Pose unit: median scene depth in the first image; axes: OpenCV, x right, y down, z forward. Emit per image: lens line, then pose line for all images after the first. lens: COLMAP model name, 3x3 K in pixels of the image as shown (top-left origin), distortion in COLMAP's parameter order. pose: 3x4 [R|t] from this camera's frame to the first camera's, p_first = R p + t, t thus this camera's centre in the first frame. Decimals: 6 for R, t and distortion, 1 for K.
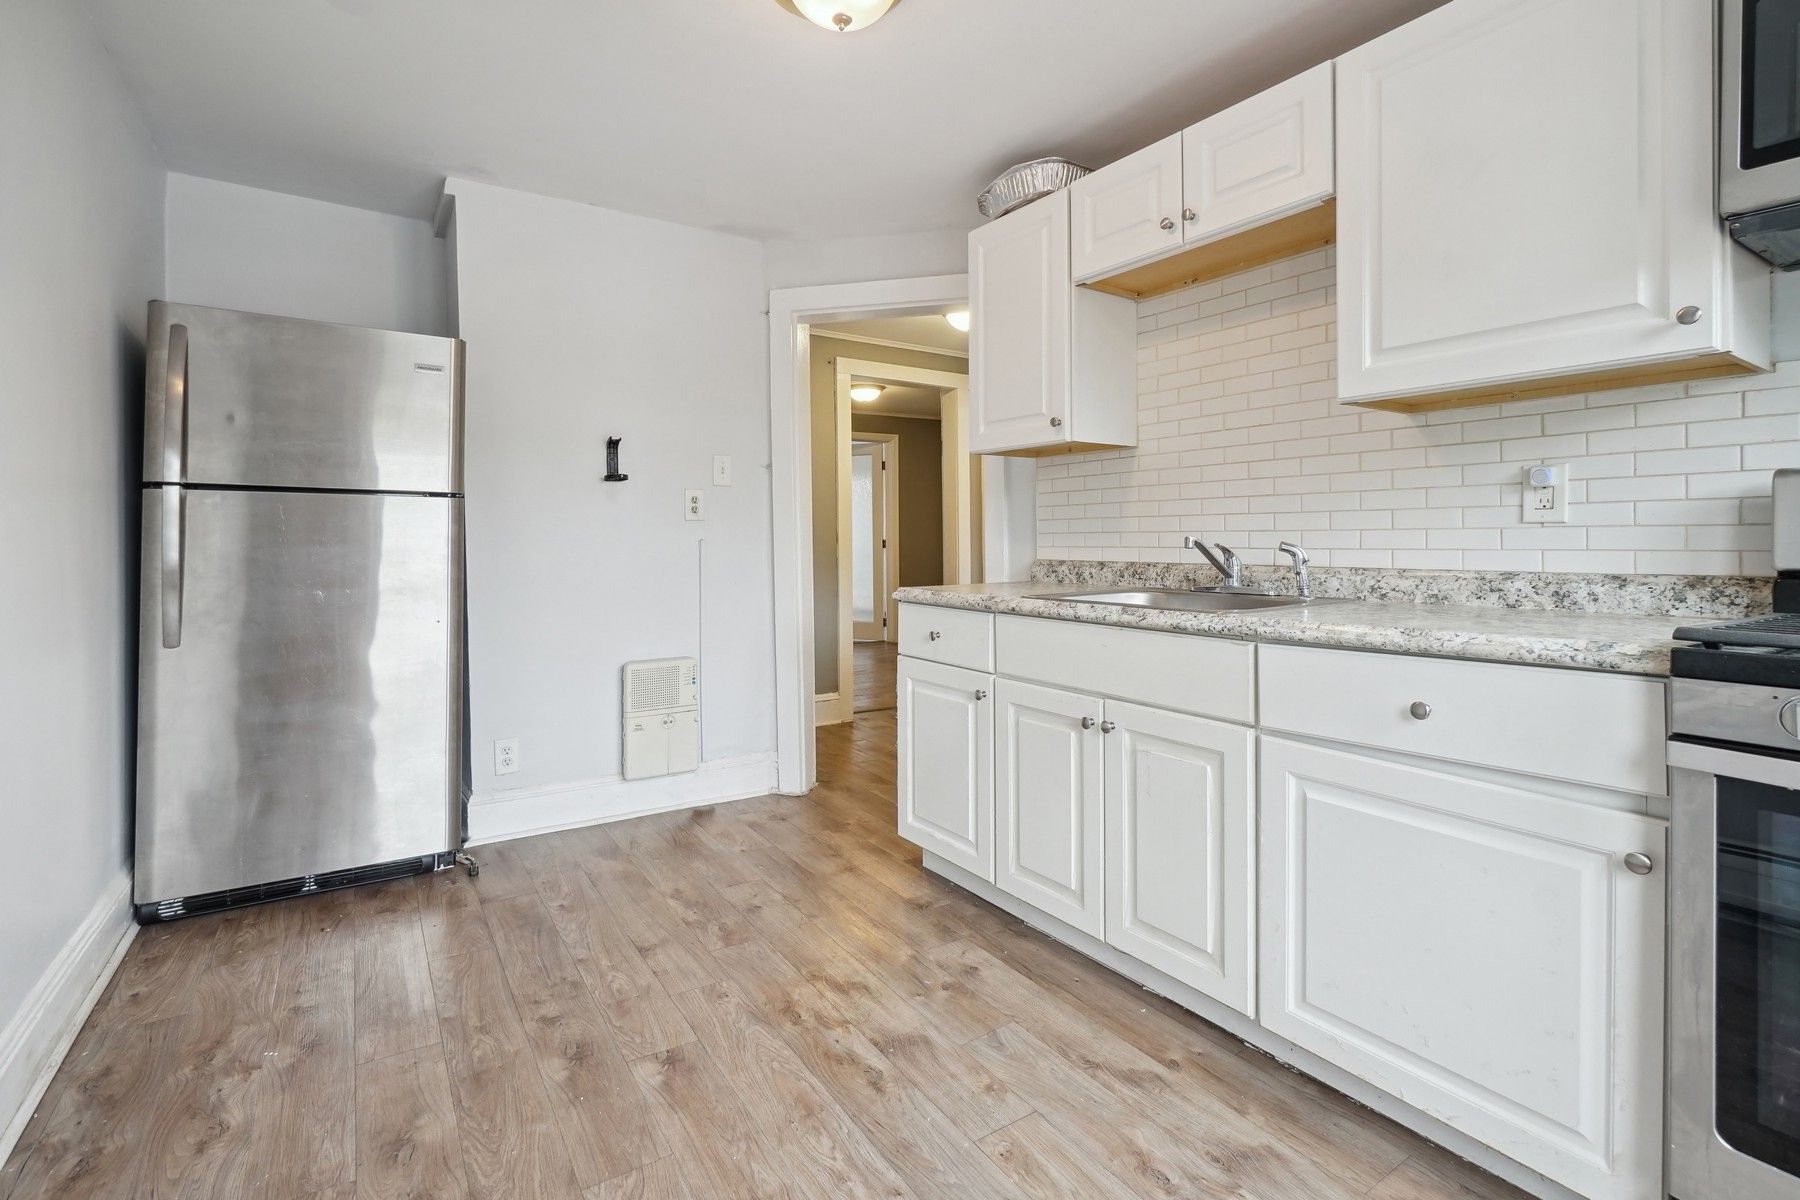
lens RADIAL K [[804.1, 0, 851.9], [0, 804.1, 536.7], [0, 0, 1]] dist [-0.004215, 0.000238]
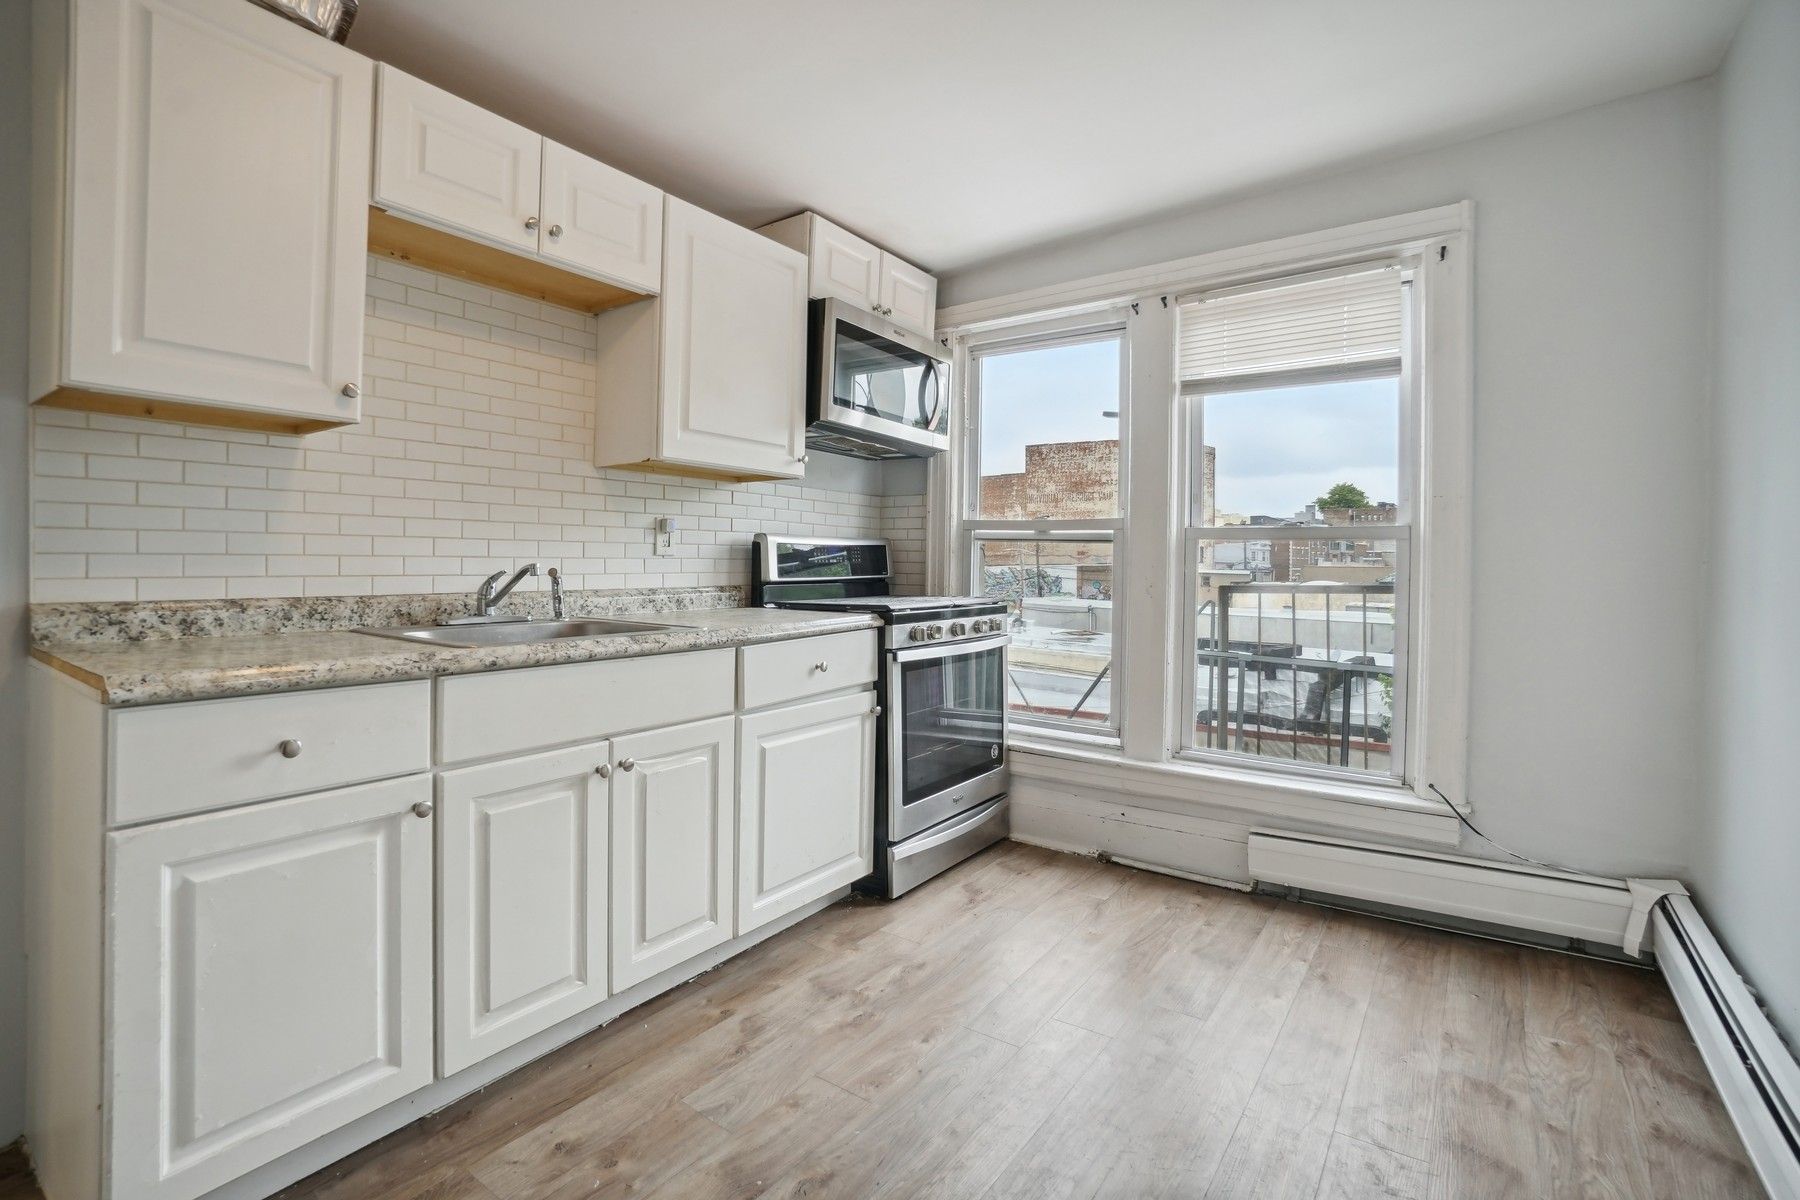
lens RADIAL K [[804.1, 0, 902.9], [0, 804.1, 572.9], [0, 0, 1]] dist [-0.004215, 0.000238]
pose [[-0.356202, -0.006204, 0.934388, -0.613320], [-0.003645, 0.999980, 0.005250, 0.005221], [-0.934402, -0.001535, -0.356217, 0.919284]]
